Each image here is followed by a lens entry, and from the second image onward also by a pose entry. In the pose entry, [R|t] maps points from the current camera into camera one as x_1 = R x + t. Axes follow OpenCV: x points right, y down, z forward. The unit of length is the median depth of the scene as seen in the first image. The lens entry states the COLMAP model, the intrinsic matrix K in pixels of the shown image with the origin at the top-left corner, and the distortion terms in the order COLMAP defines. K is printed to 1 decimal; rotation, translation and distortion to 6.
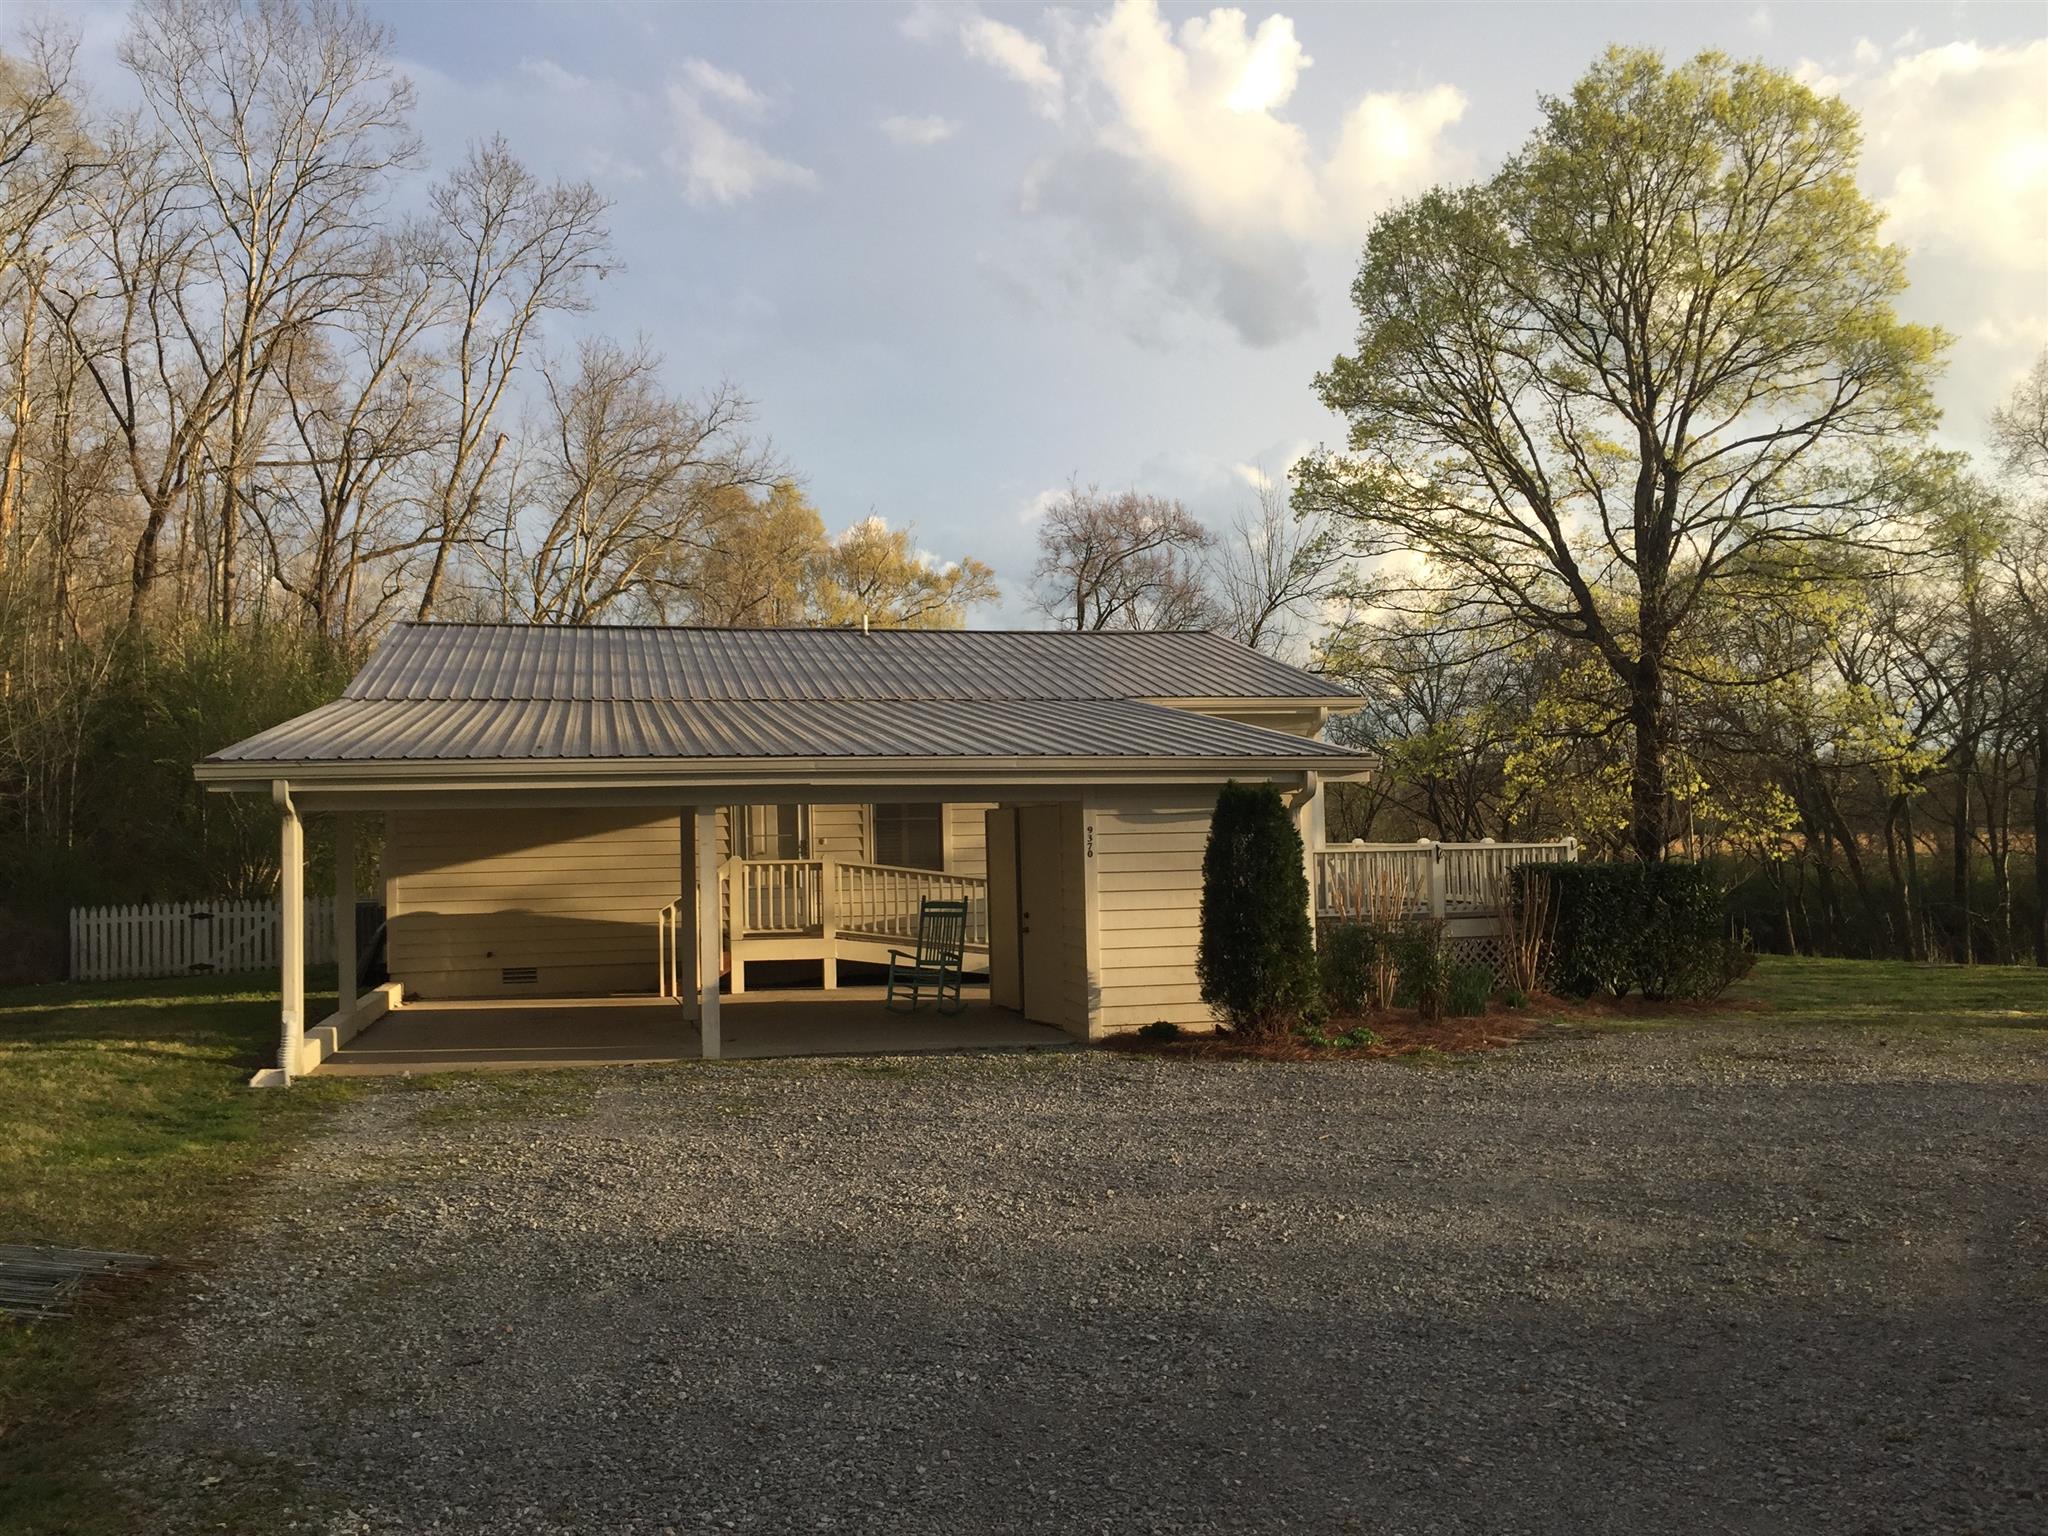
lens RADIAL K [[1803.3, 0, 1030.6], [0, 1803.3, 769.9], [0, 0, 1]] dist [0.046802, -0.025769]
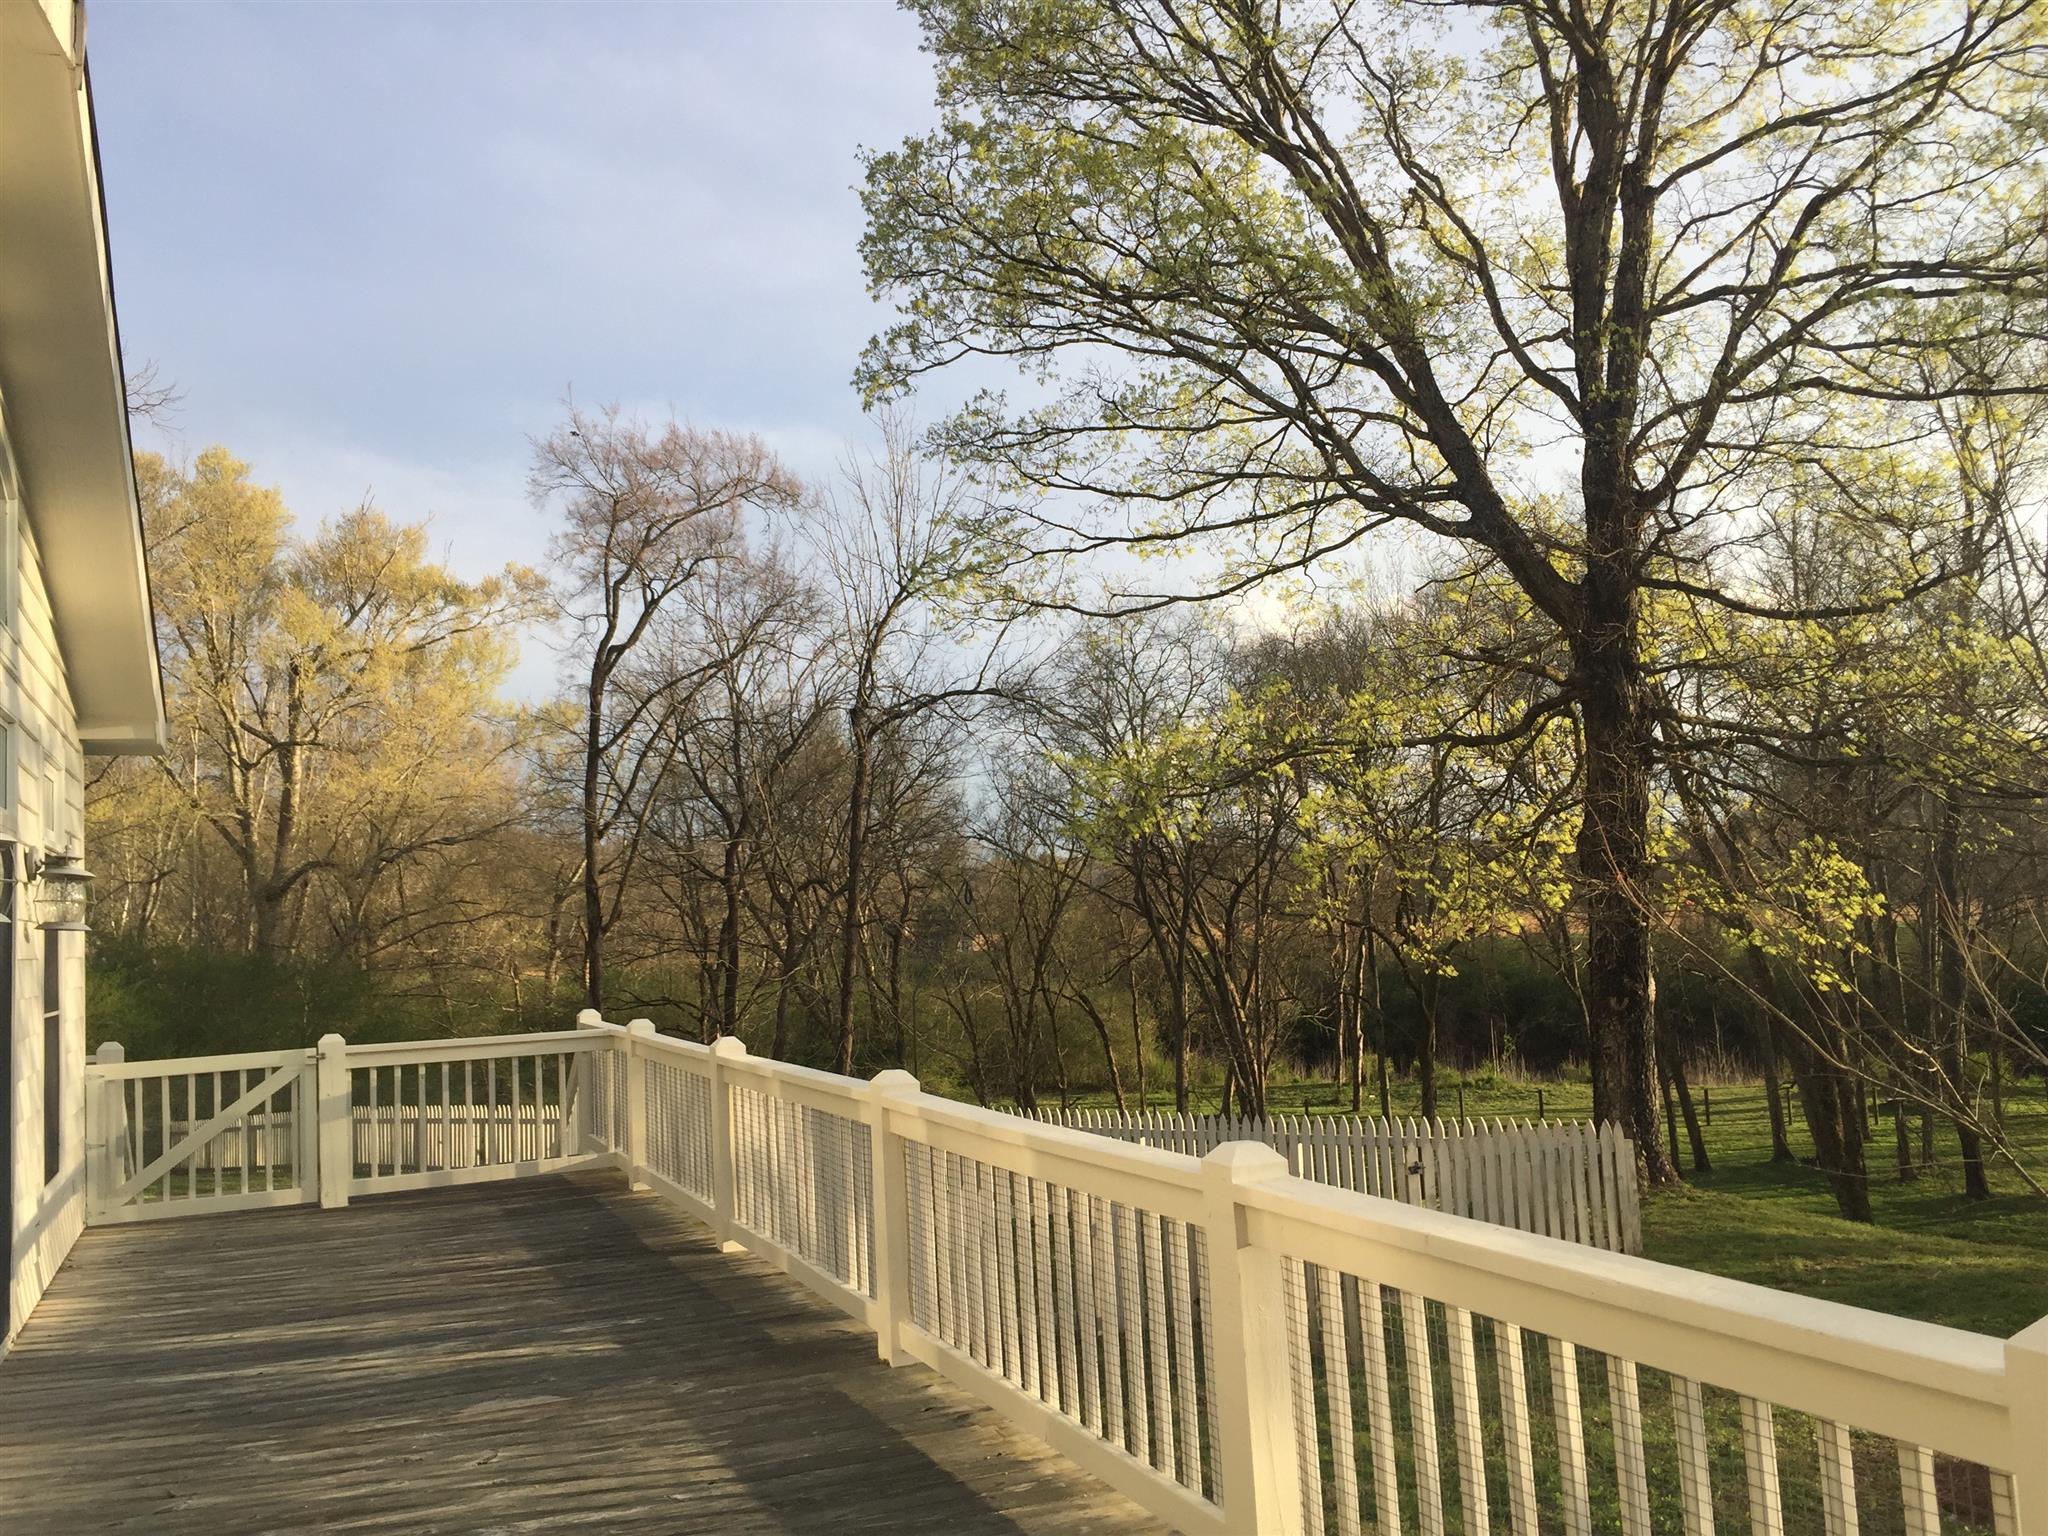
lens RADIAL K [[1803.3, 0, 1023.1], [0, 1803.3, 769.8], [0, 0, 1]] dist [0.046802, -0.025769]
pose [[0.986863, -0.007337, 0.161391, 0.068696], [0.015425, 0.998684, -0.048918, 0.006219], [-0.160820, 0.050765, 0.985677, 0.335616]]
